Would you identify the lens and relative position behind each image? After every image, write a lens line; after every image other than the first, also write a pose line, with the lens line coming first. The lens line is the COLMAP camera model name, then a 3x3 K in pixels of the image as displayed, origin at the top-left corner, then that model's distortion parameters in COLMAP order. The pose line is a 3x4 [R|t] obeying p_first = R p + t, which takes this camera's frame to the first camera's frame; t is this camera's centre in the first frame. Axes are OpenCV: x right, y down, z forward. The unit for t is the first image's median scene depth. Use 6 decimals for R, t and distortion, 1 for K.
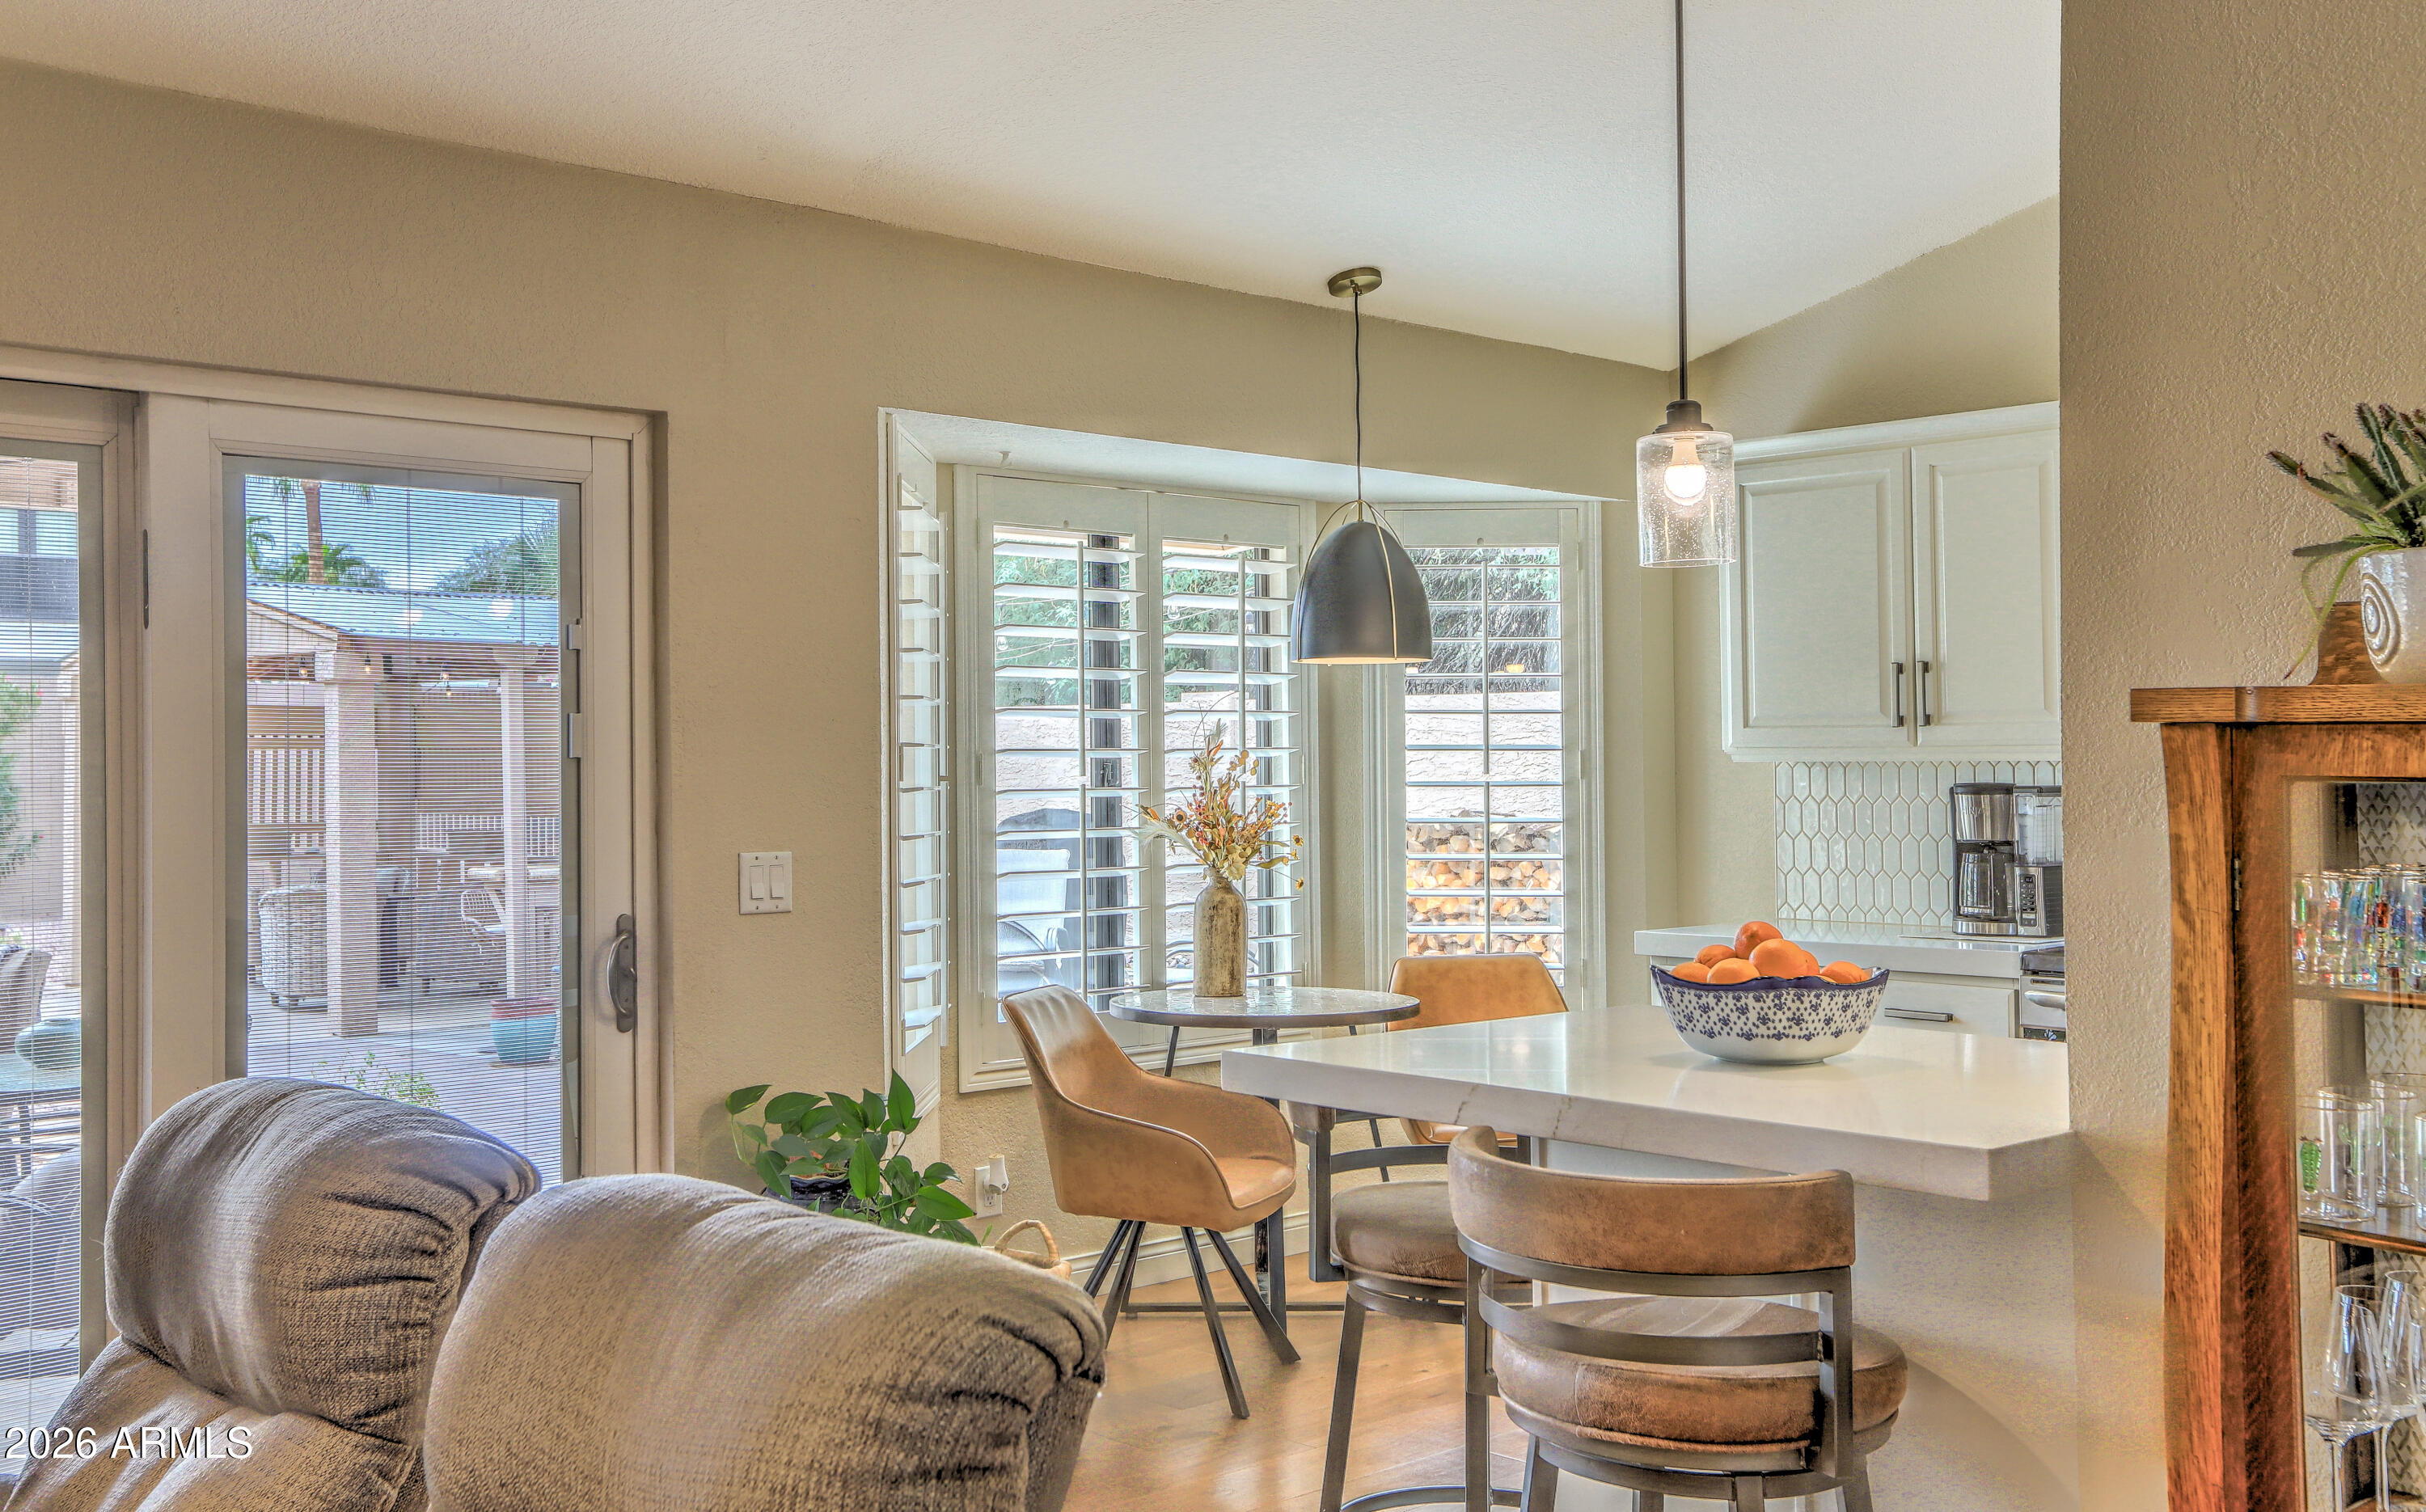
lens RADIAL K [[2203.6, 0, 1093.3], [0, 2203.6, 616.0], [0, 0, 1]] dist [0.014812, -0.003998]
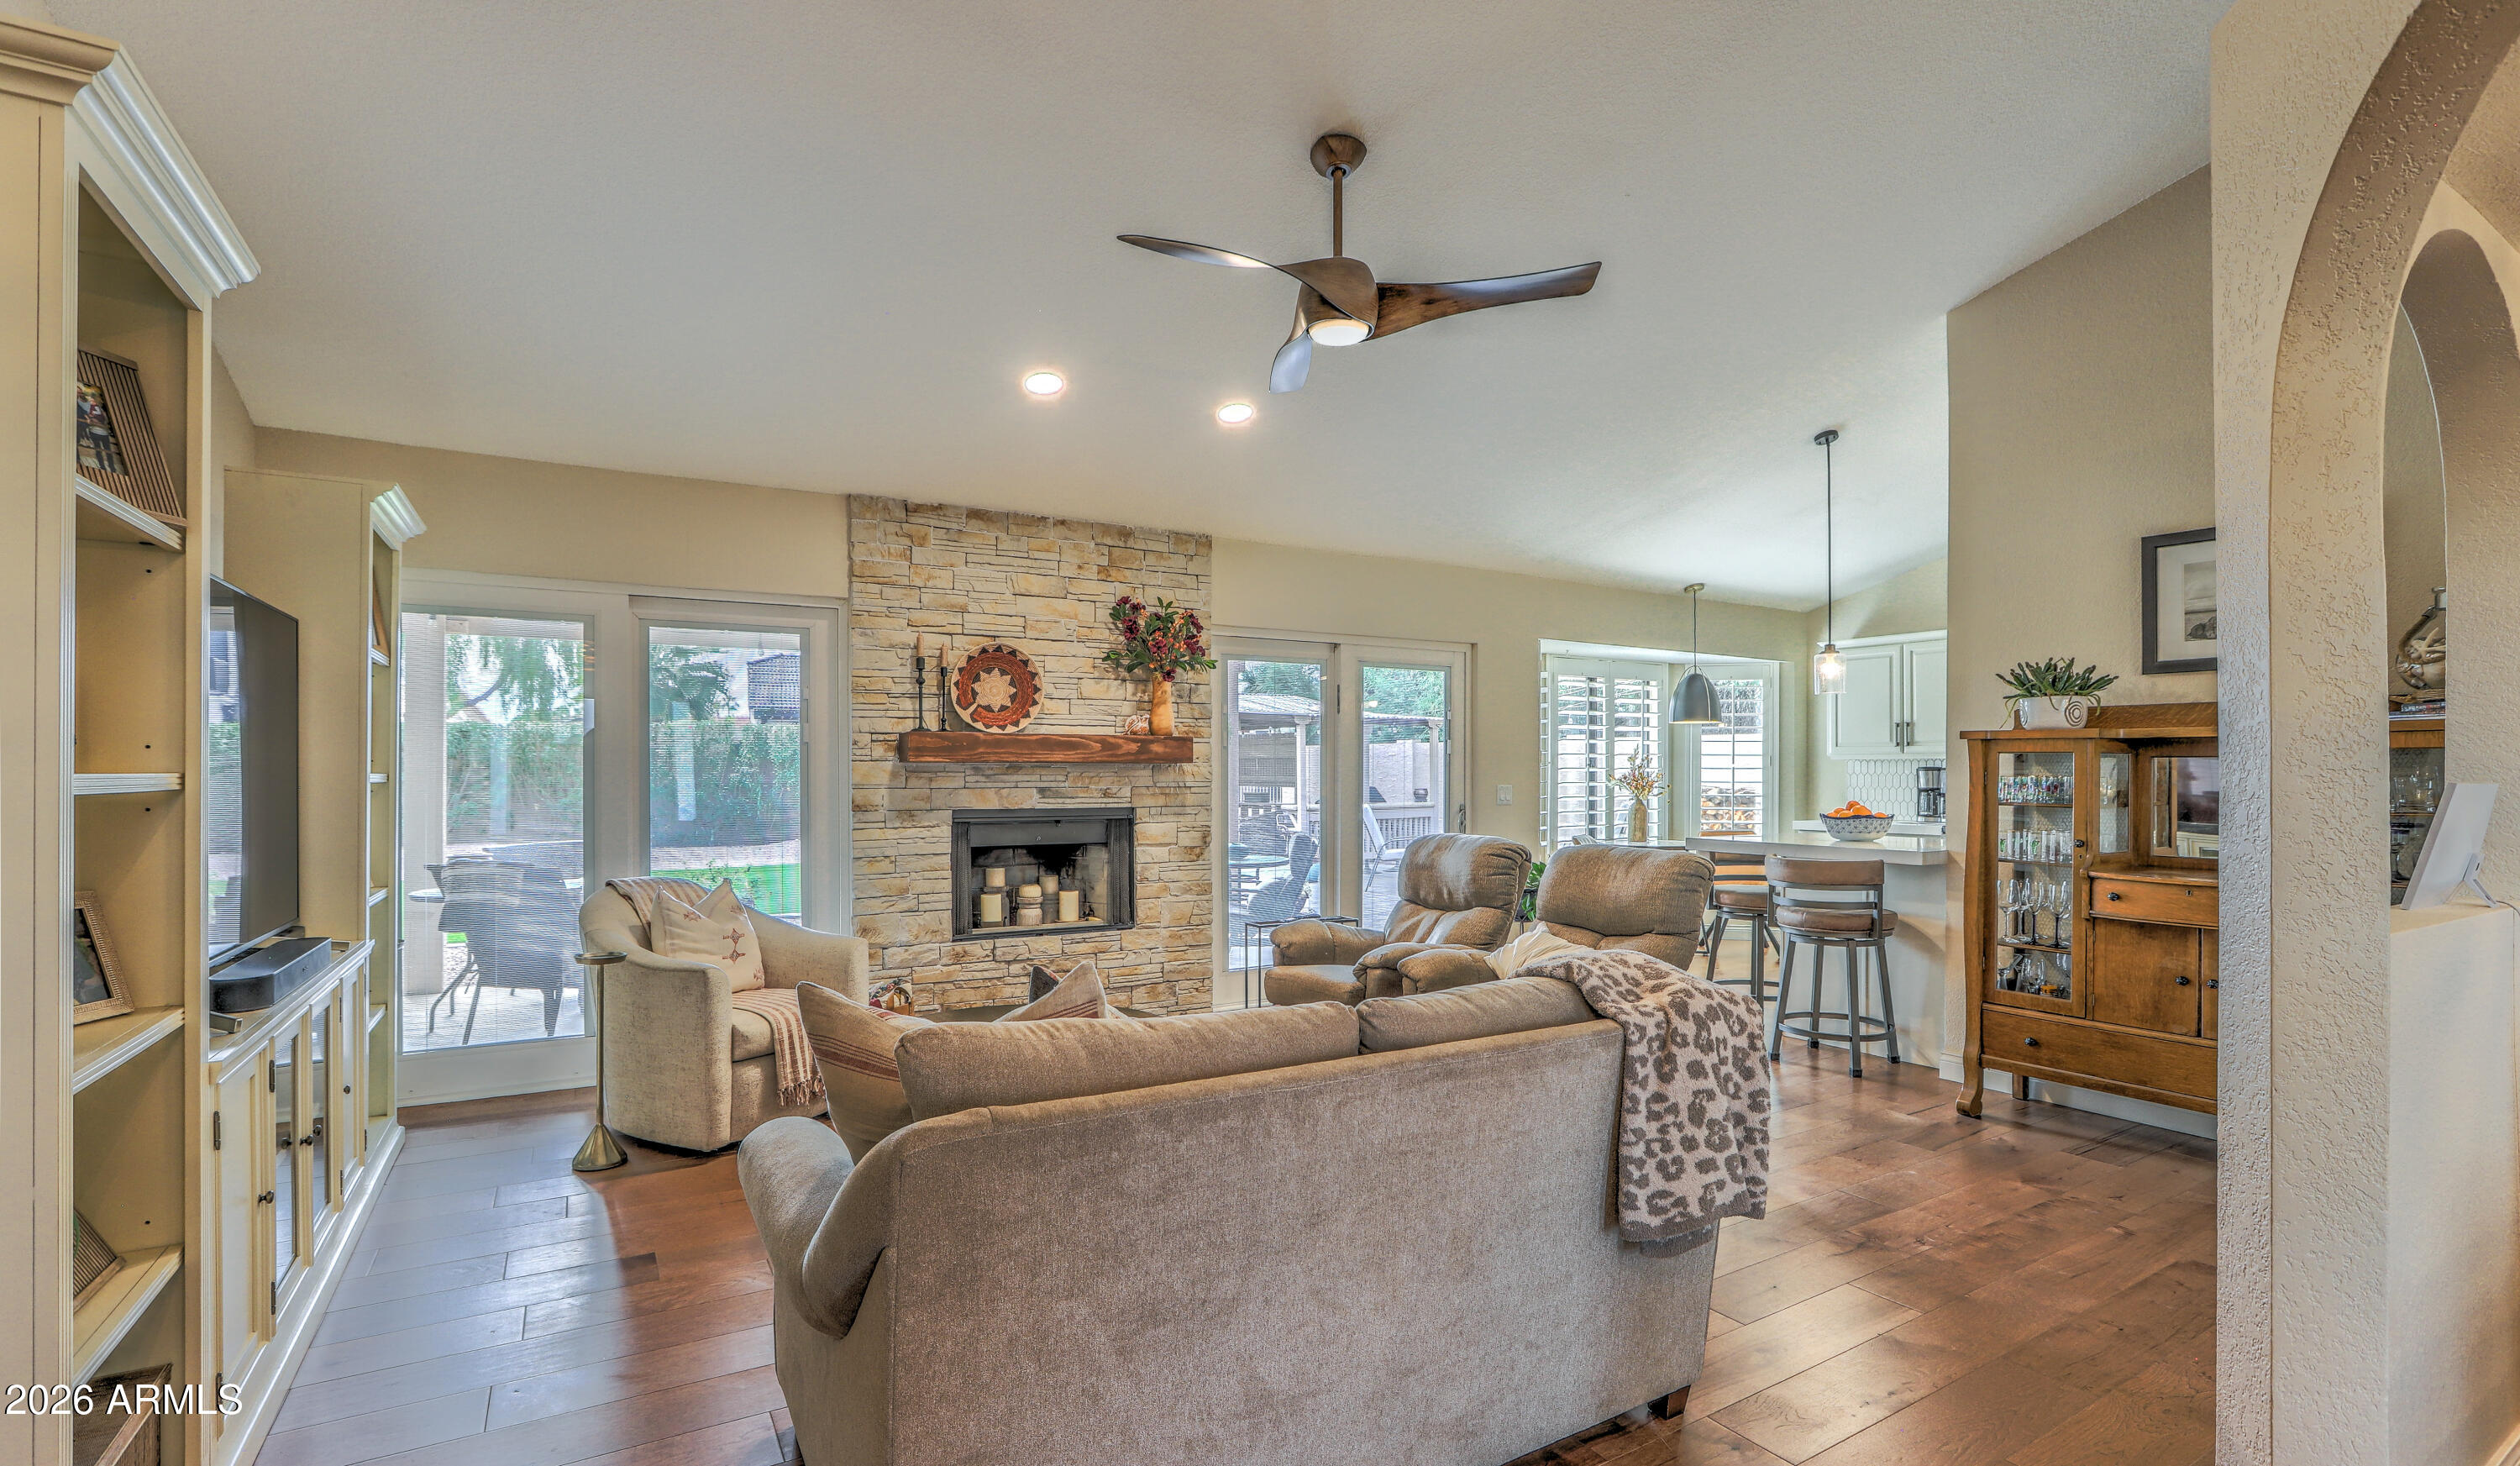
lens RADIAL K [[1110.2, 0, 1260.0], [0, 1110.2, 733.0], [0, 0, 1]] dist [-0.029813, 0.001408]
pose [[0.984899, 0.000915, -0.173128, -0.183845], [0.004534, 0.999507, 0.031078, -0.012902], [0.173071, -0.031394, 0.984409, -0.494526]]
